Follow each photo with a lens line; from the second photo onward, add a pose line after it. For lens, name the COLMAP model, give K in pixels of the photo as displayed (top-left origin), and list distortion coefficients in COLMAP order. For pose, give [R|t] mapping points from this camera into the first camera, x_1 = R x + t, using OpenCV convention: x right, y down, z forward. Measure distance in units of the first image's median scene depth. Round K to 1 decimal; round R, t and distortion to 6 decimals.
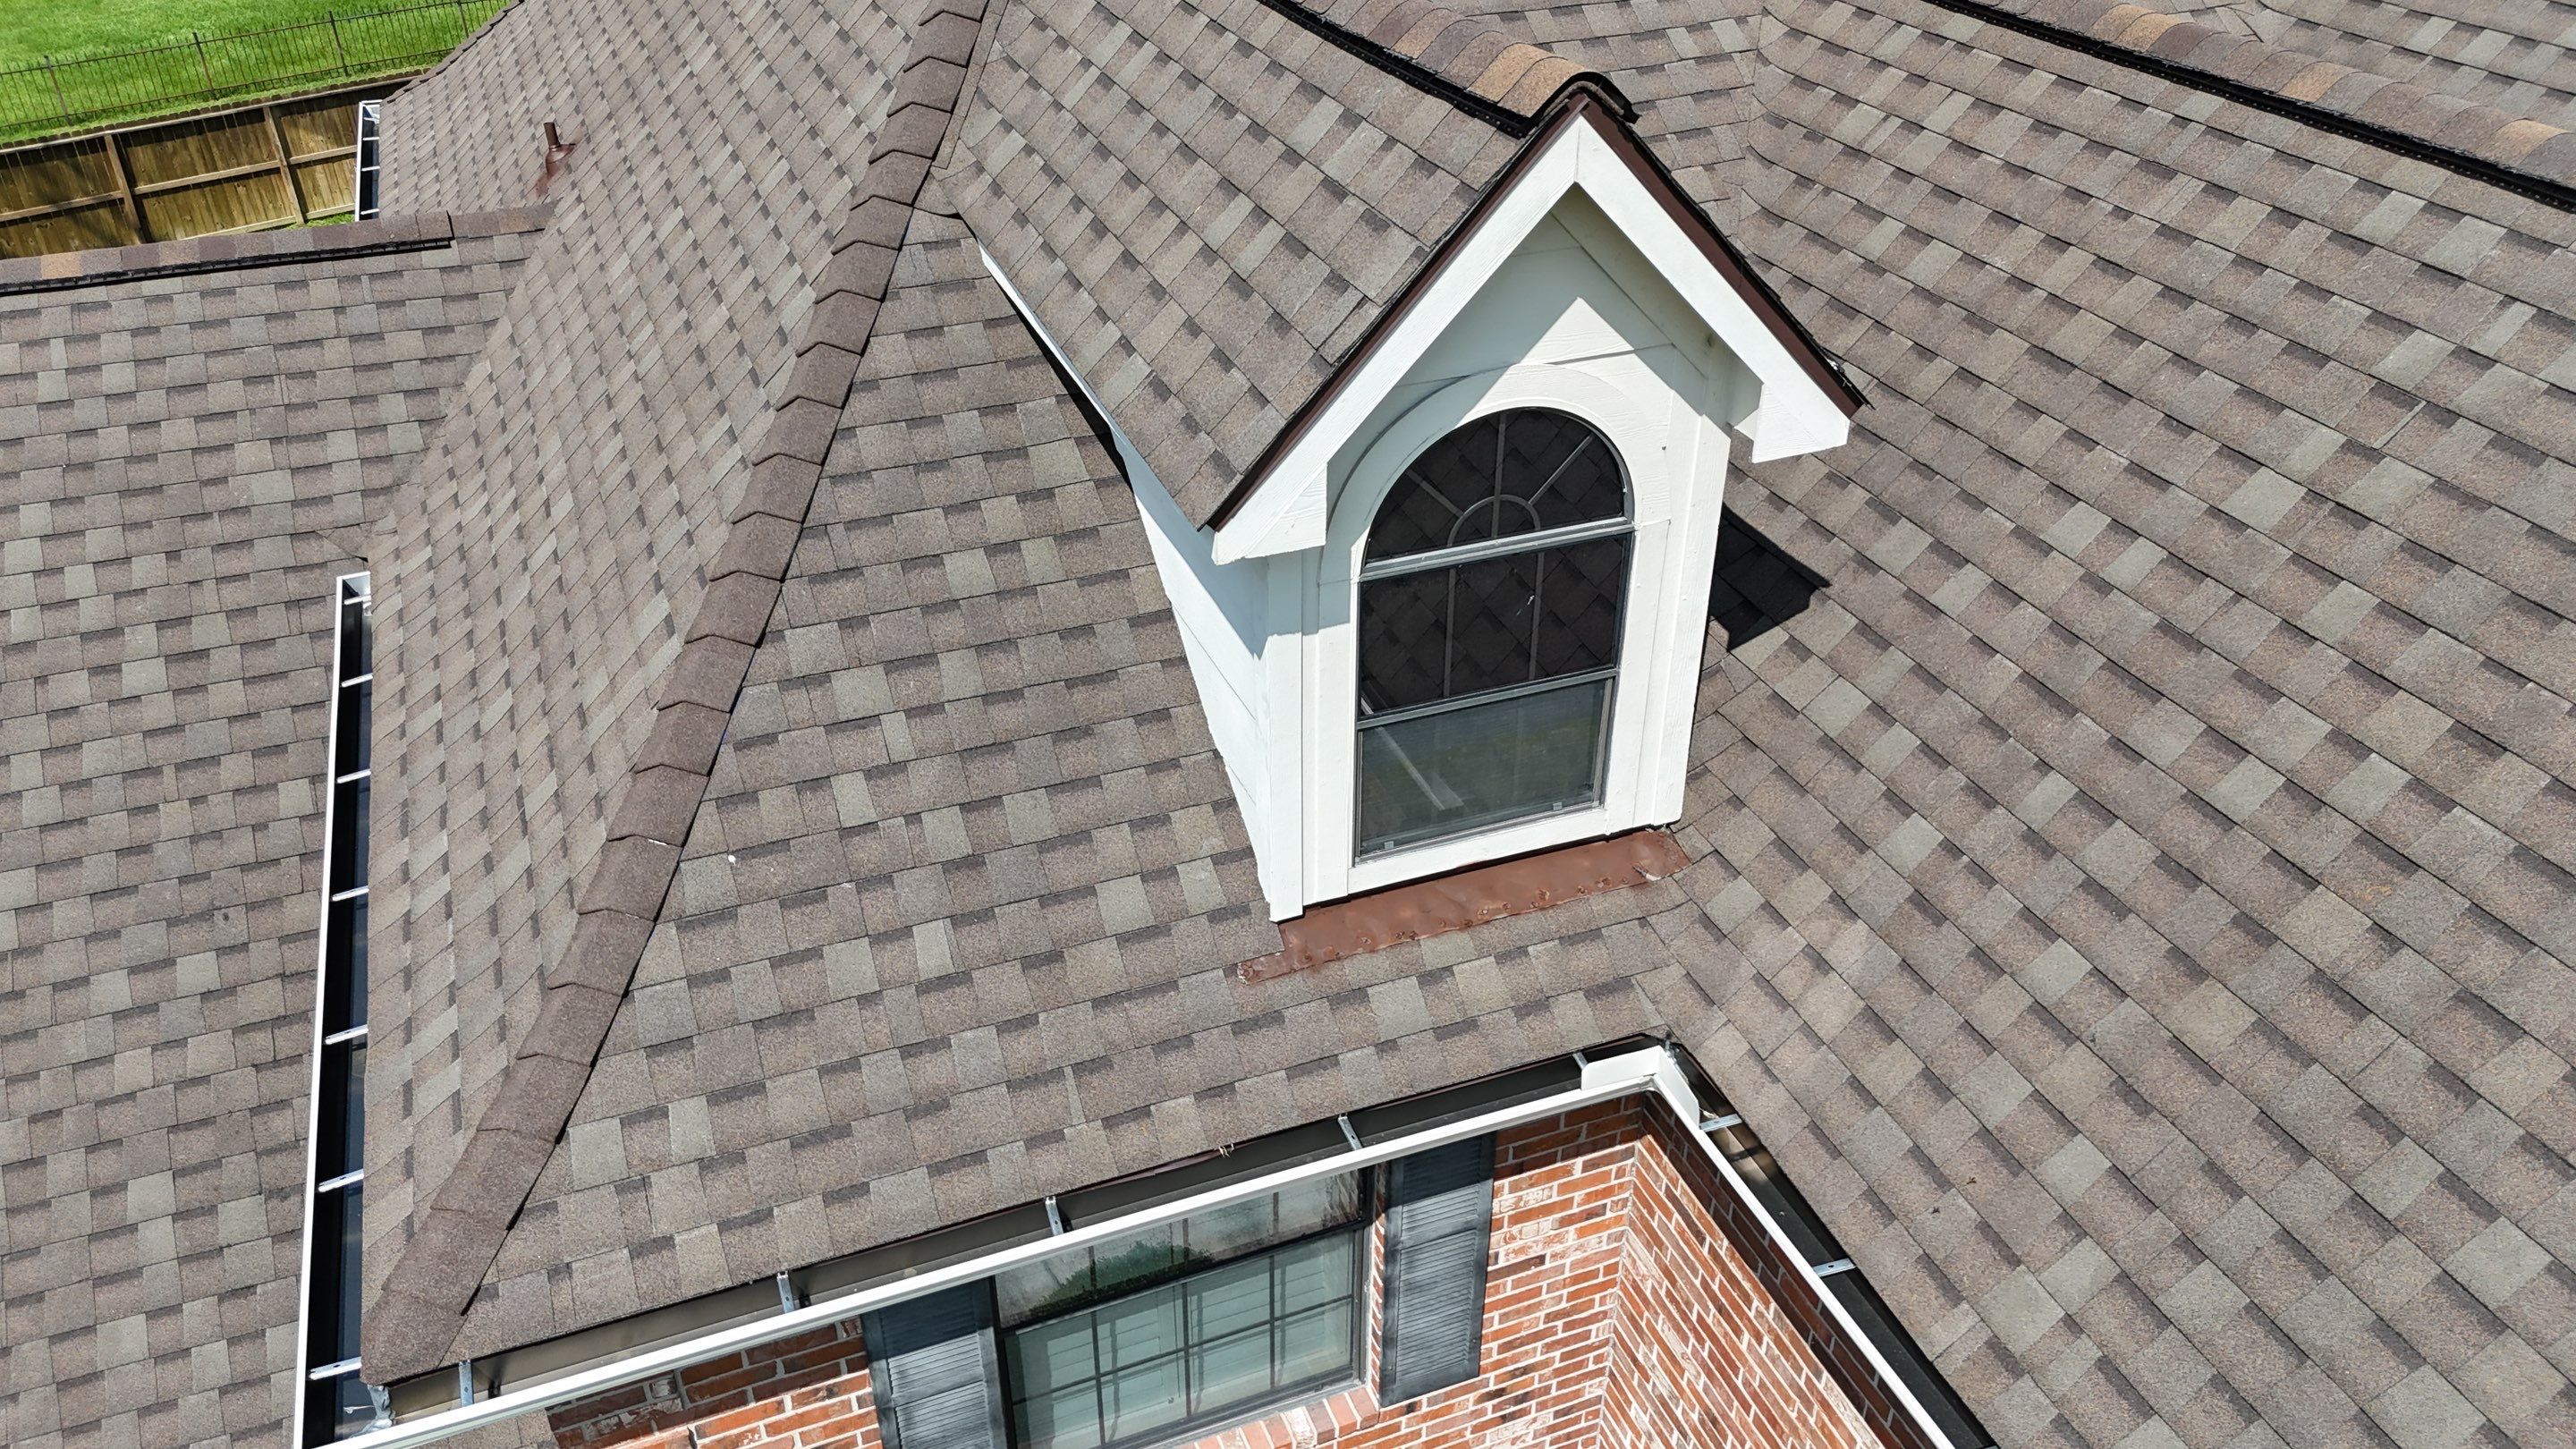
lens RADIAL K [[1900.3, 0, 1285.4], [0, 1900.3, 717.2], [0, 0, 1]] dist [0.093406, -0.099391]
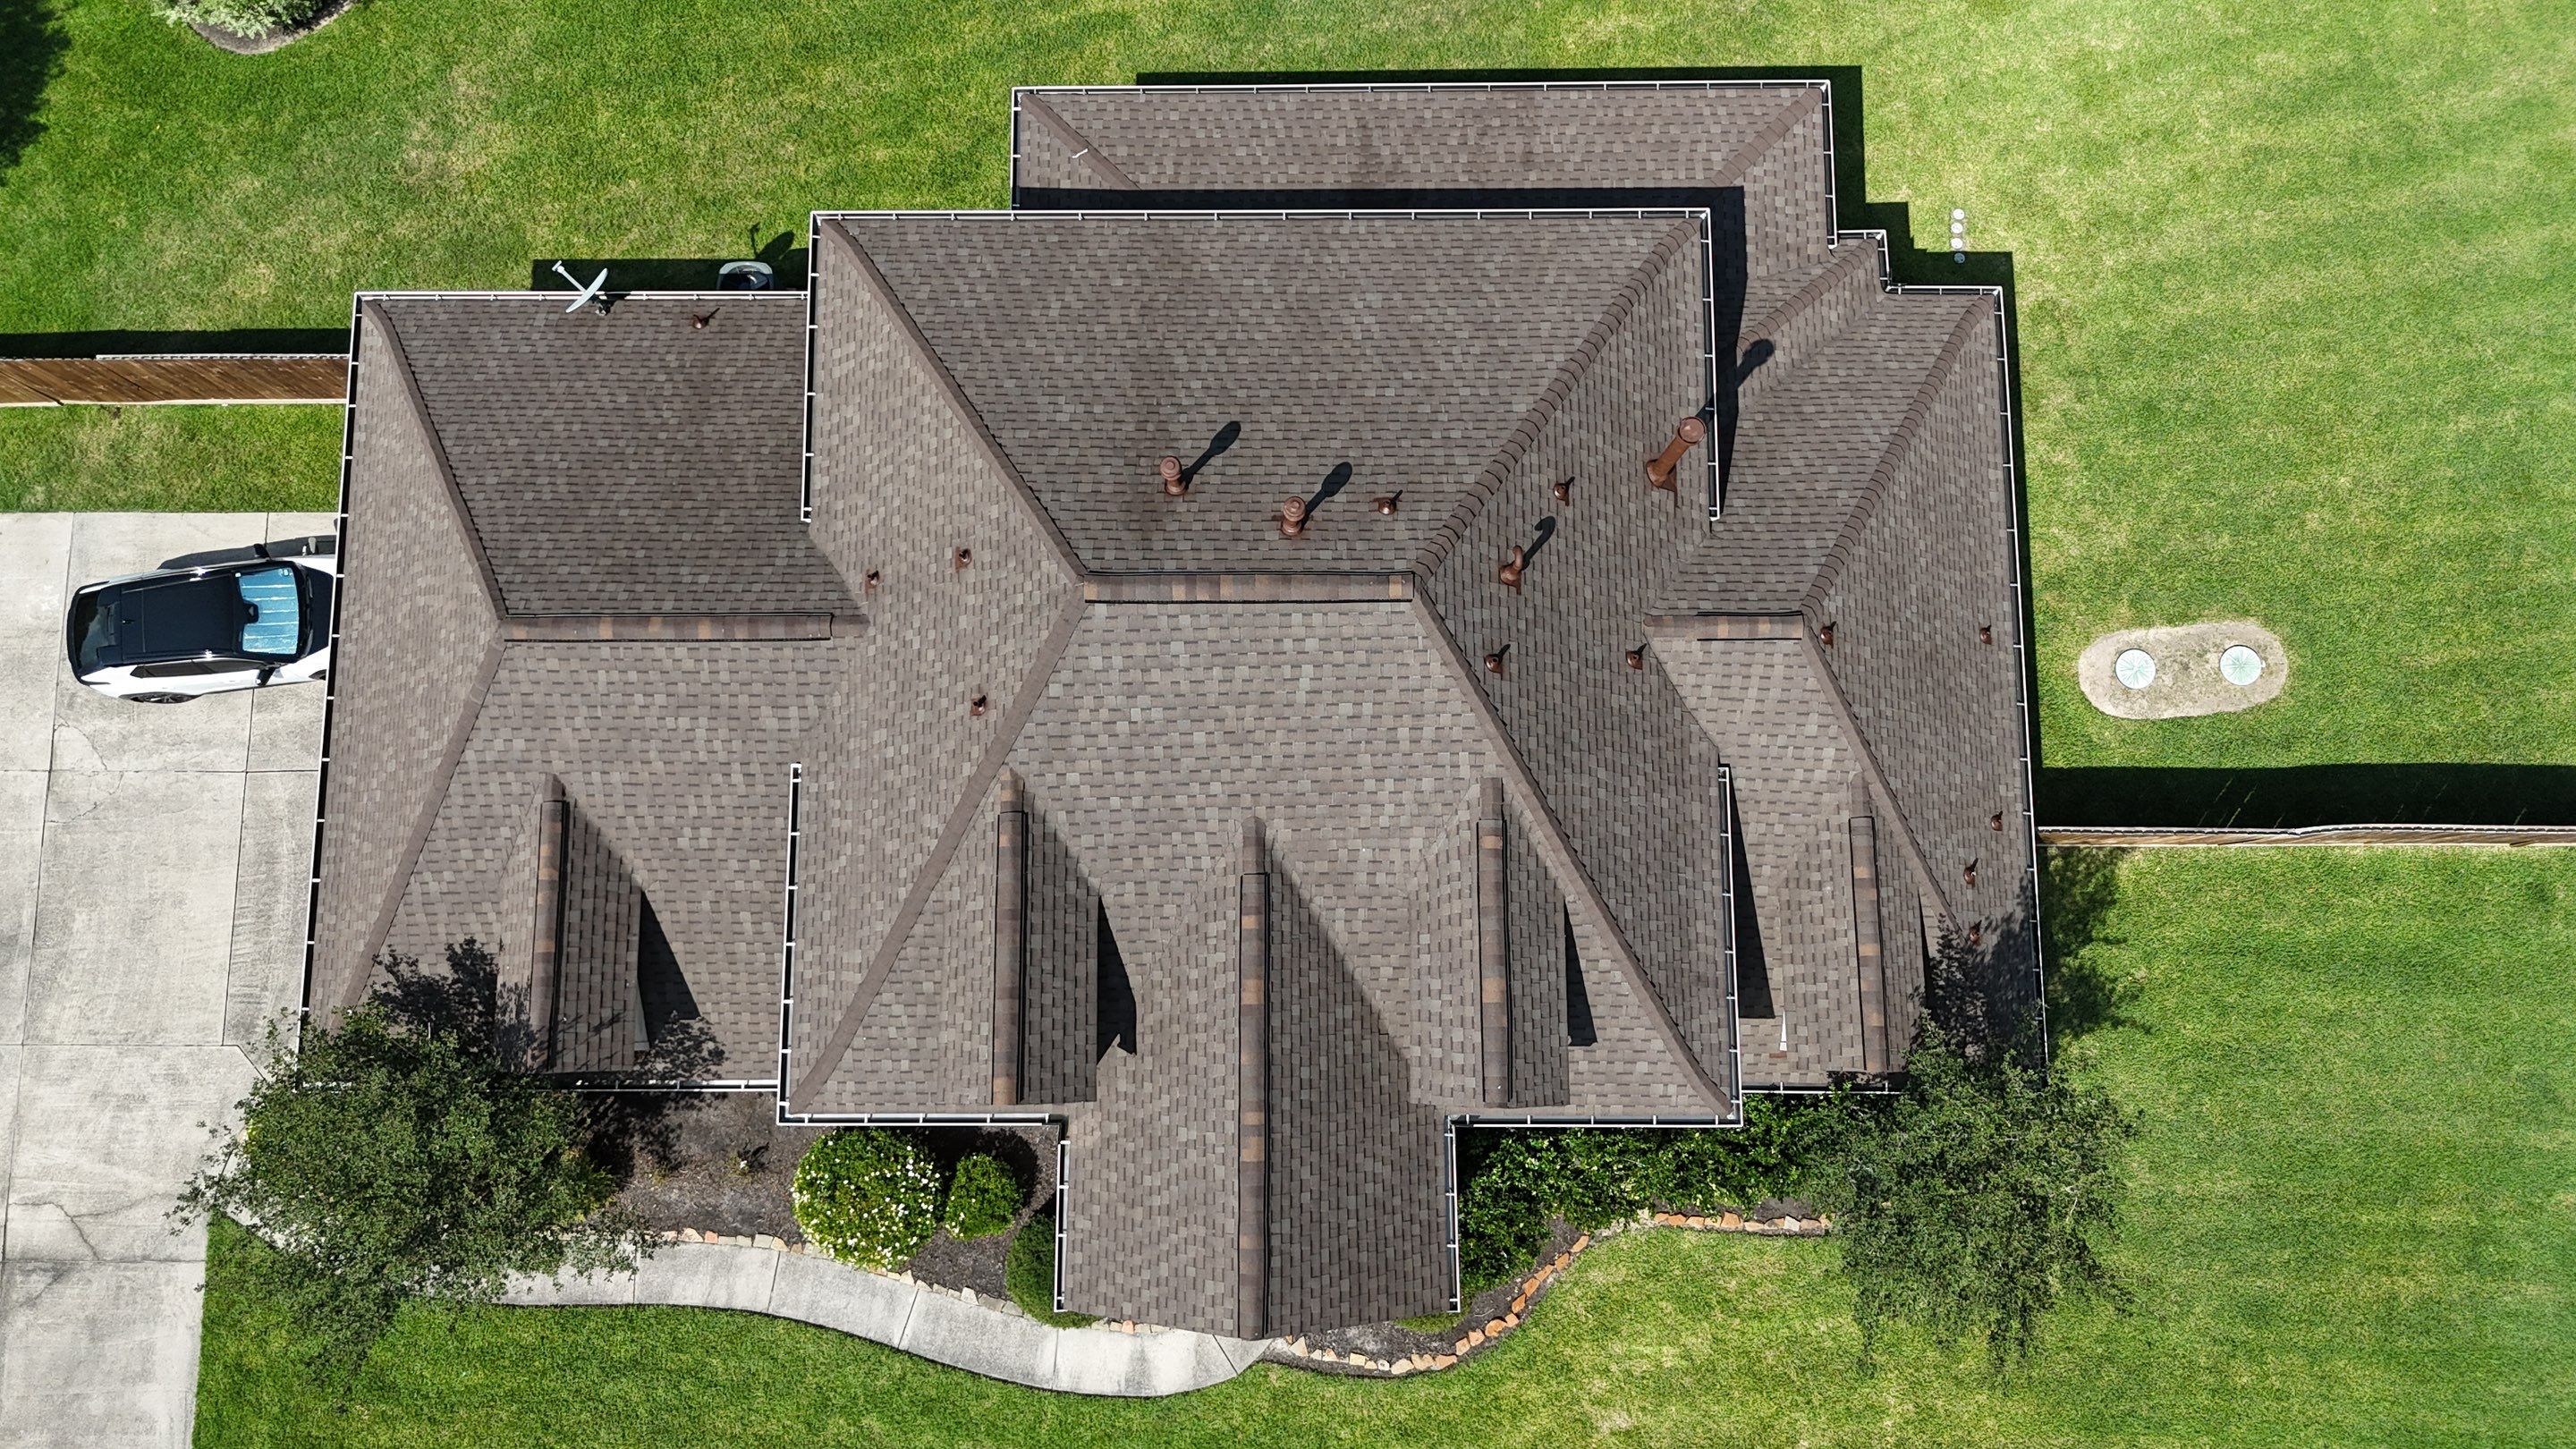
lens RADIAL K [[1898.8, 0, 1284.4], [0, 1898.8, 719.0], [0, 0, 1]] dist [0.079493, -0.073016]
pose [[0.932657, 0.354781, -0.065428, 0.468617], [-0.186043, 0.628373, 0.755338, -2.833444], [0.309093, -0.692299, 0.652061, -0.782186]]
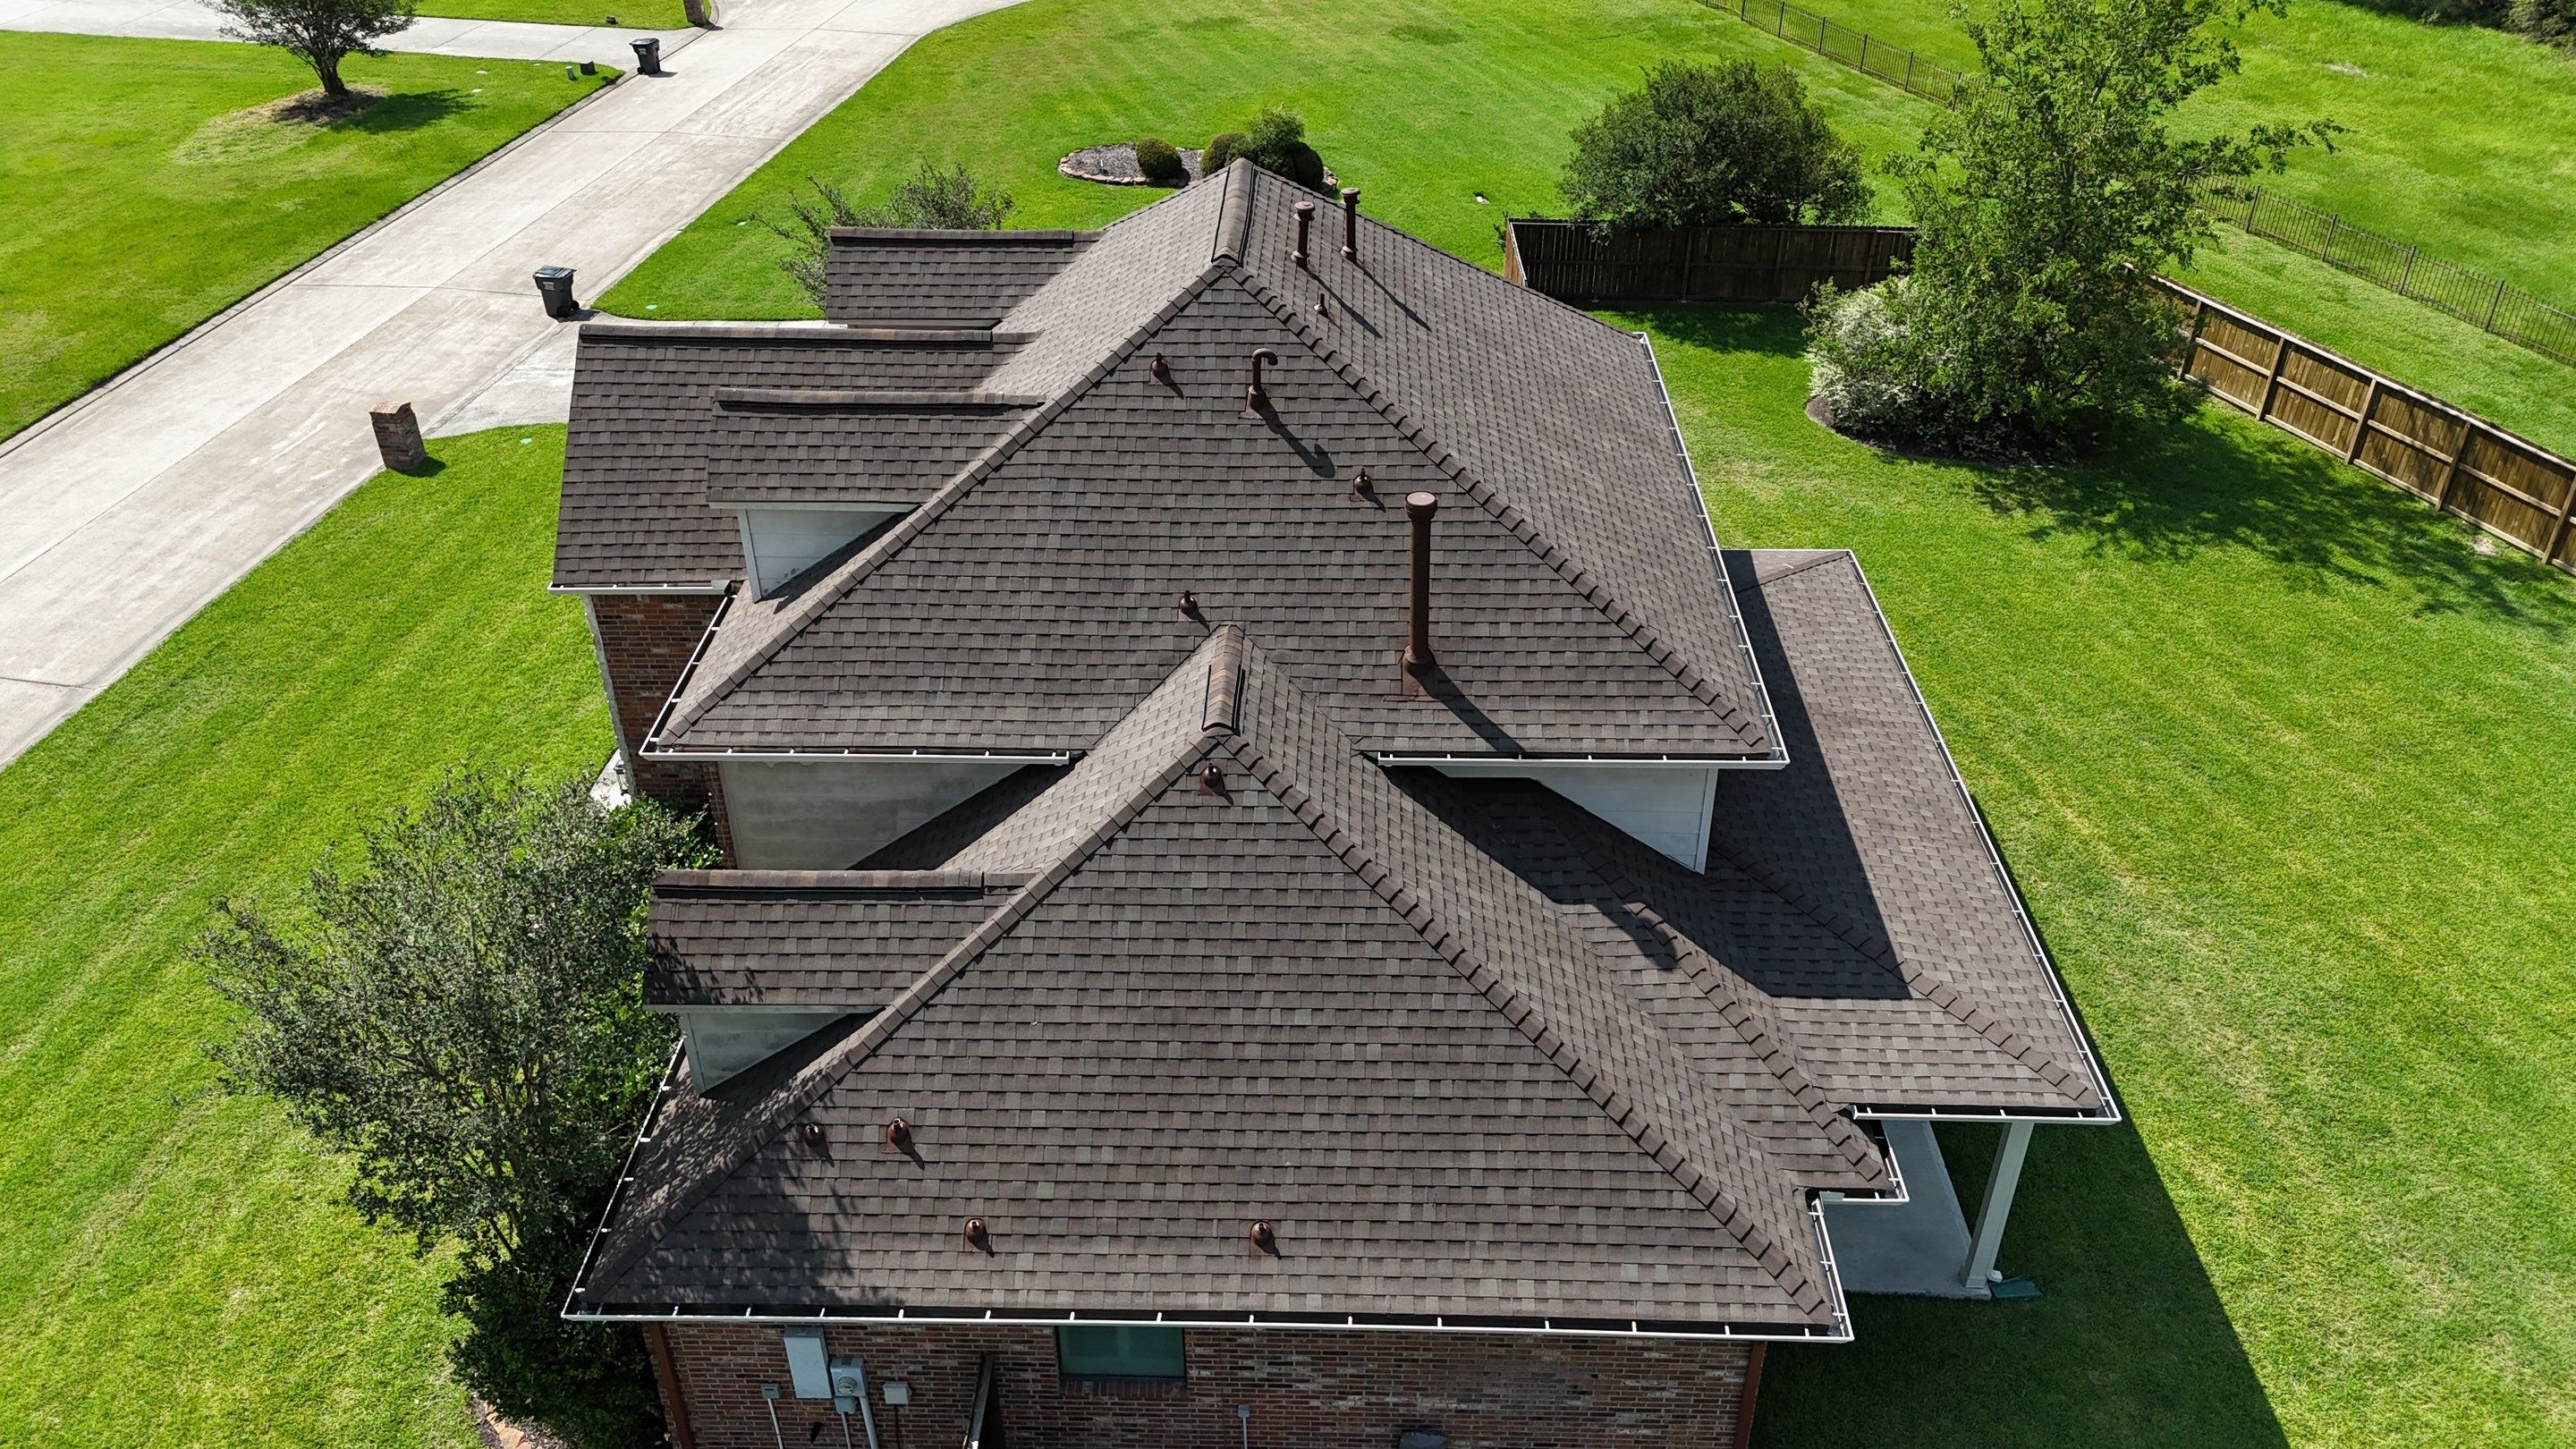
lens RADIAL K [[1912.6, 0, 1288.3], [0, 1912.6, 700.4], [0, 0, 1]] dist [0.077279, -0.079245]
pose [[-0.388608, 0.495025, -0.777132, 2.976636], [-0.495115, 0.599121, 0.629218, -2.336647], [0.777074, 0.629289, 0.012271, 1.739235]]
